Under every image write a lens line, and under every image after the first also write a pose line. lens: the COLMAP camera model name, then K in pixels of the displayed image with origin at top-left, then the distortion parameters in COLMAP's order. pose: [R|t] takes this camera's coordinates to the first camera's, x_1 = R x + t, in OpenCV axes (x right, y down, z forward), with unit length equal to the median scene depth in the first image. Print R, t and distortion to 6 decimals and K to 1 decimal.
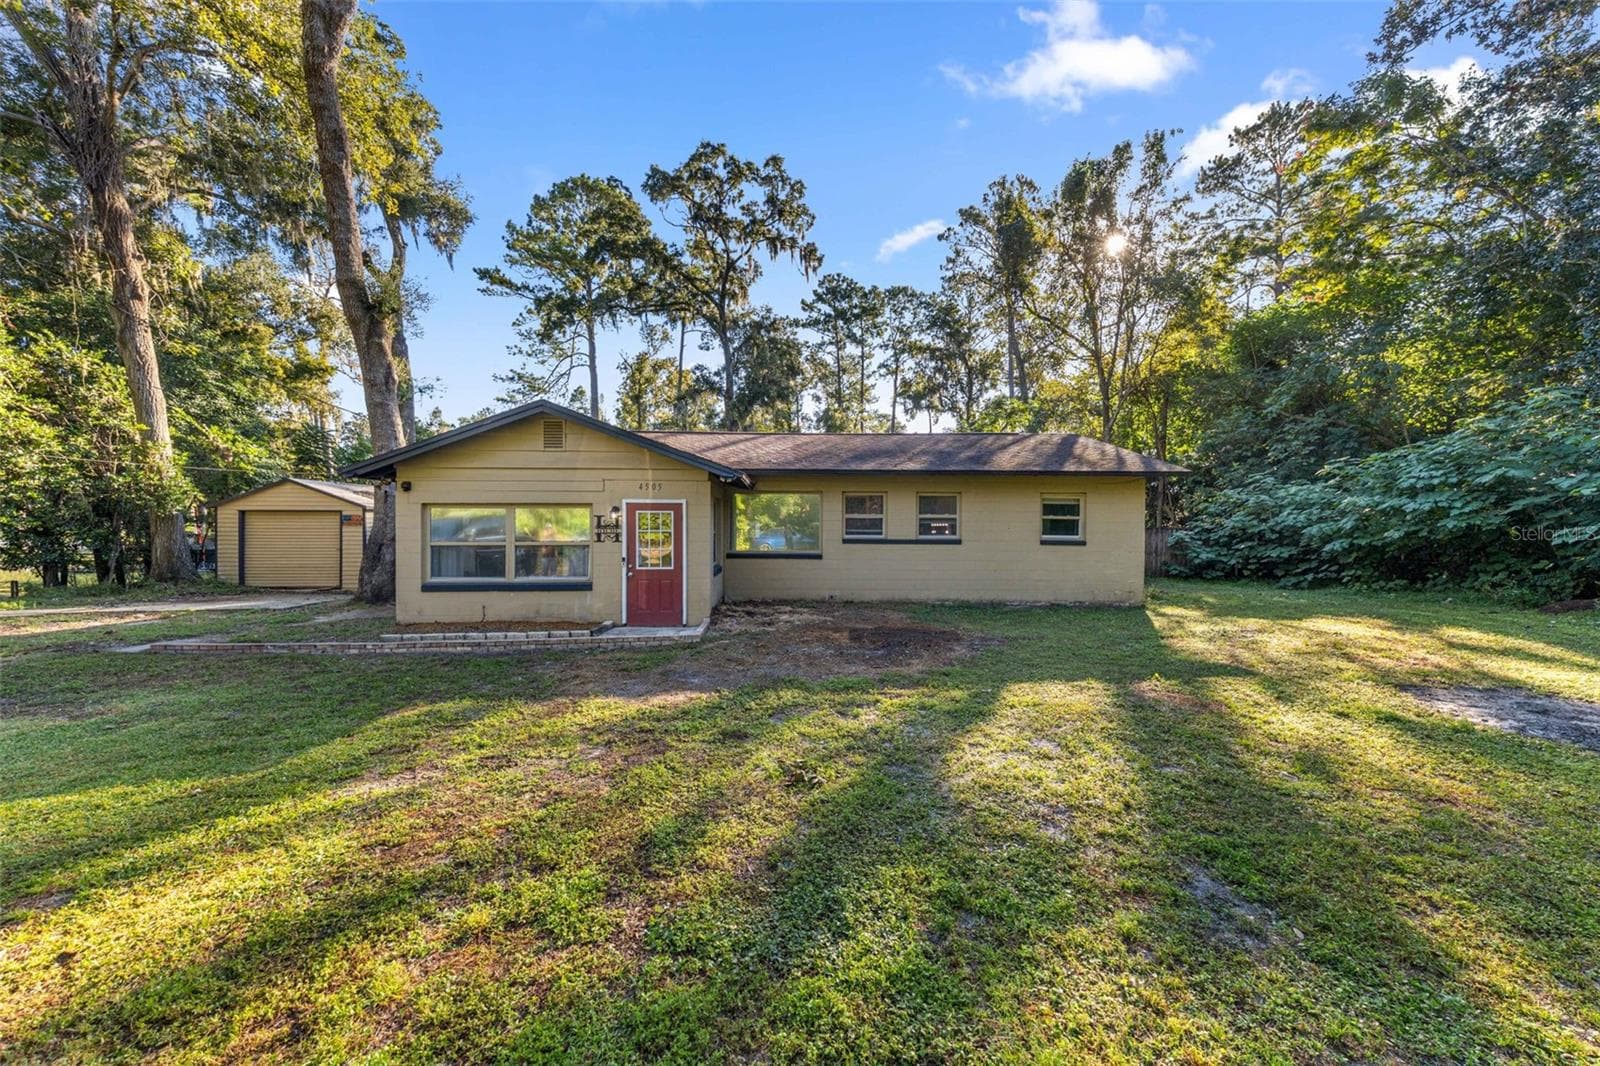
lens RADIAL K [[598.9, 0, 801.3], [0, 598.9, 537.8], [0, 0, 1]] dist [0.001647, 0.000139]
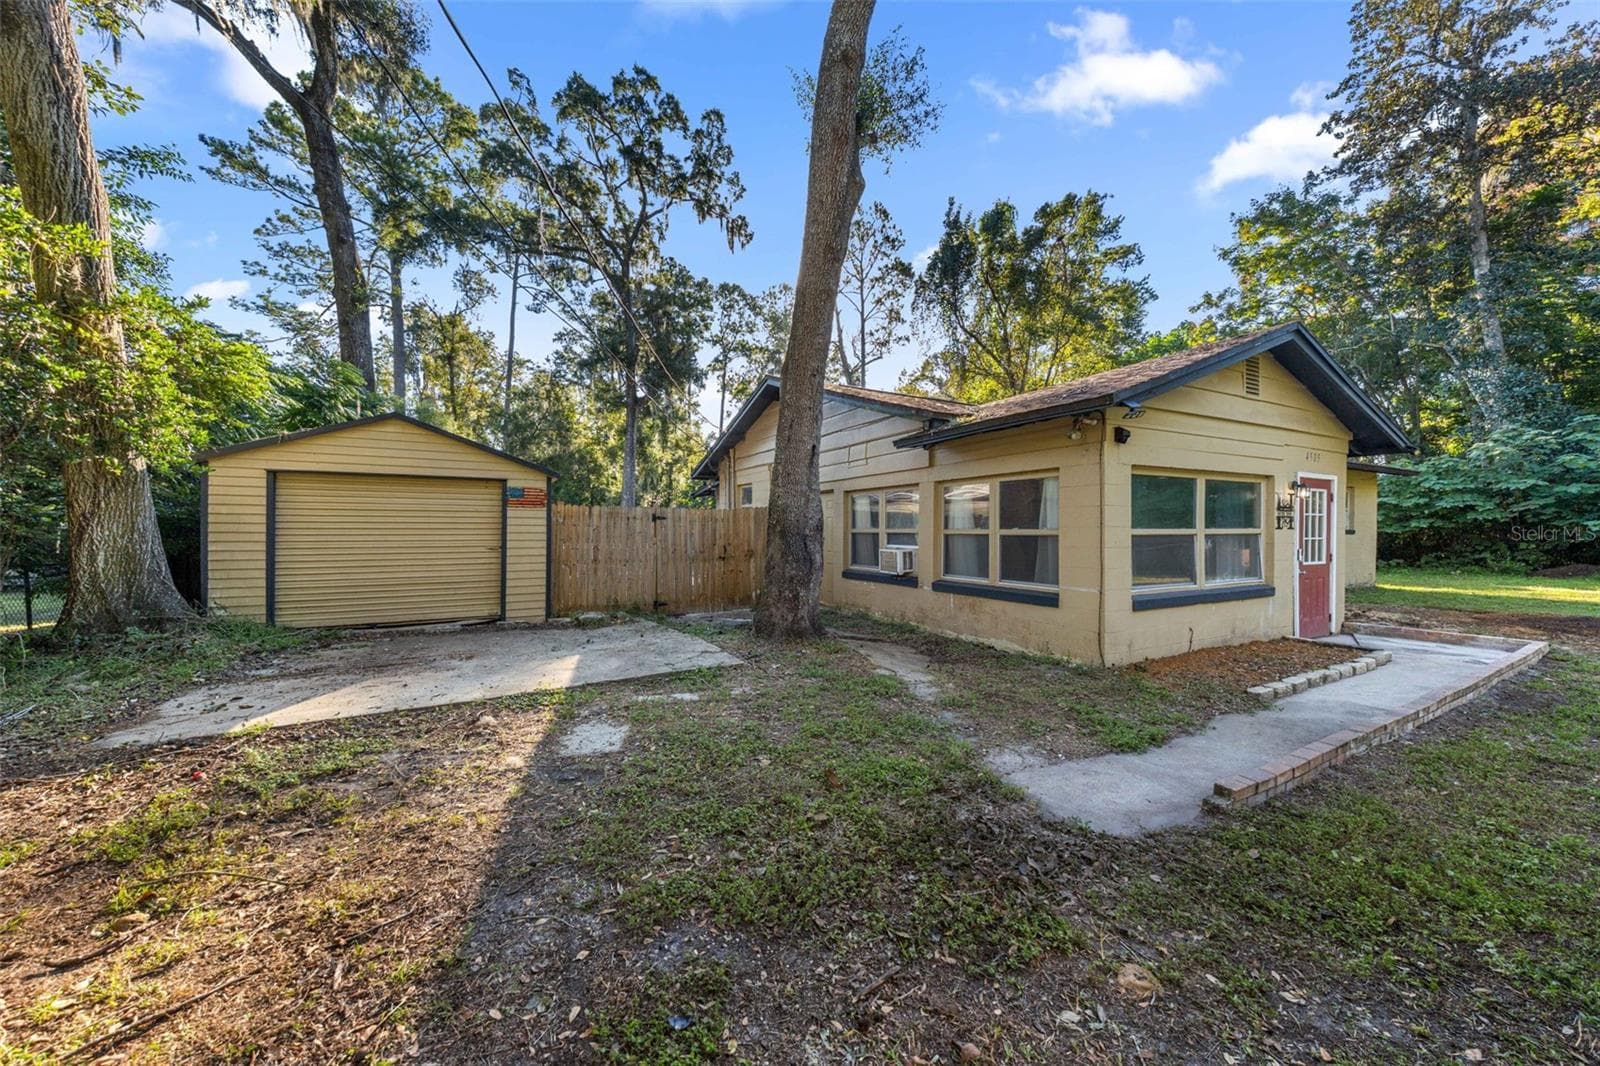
lens RADIAL K [[581.7, 0, 800.0], [0, 581.7, 533.0], [0, 0, 1]] dist [-0.000003, -0.000121]
pose [[0.895959, 0.000329, 0.444136, -0.298265], [0.002811, 0.999976, -0.006410, 0.003448], [-0.444127, 0.006991, 0.895937, 0.155681]]
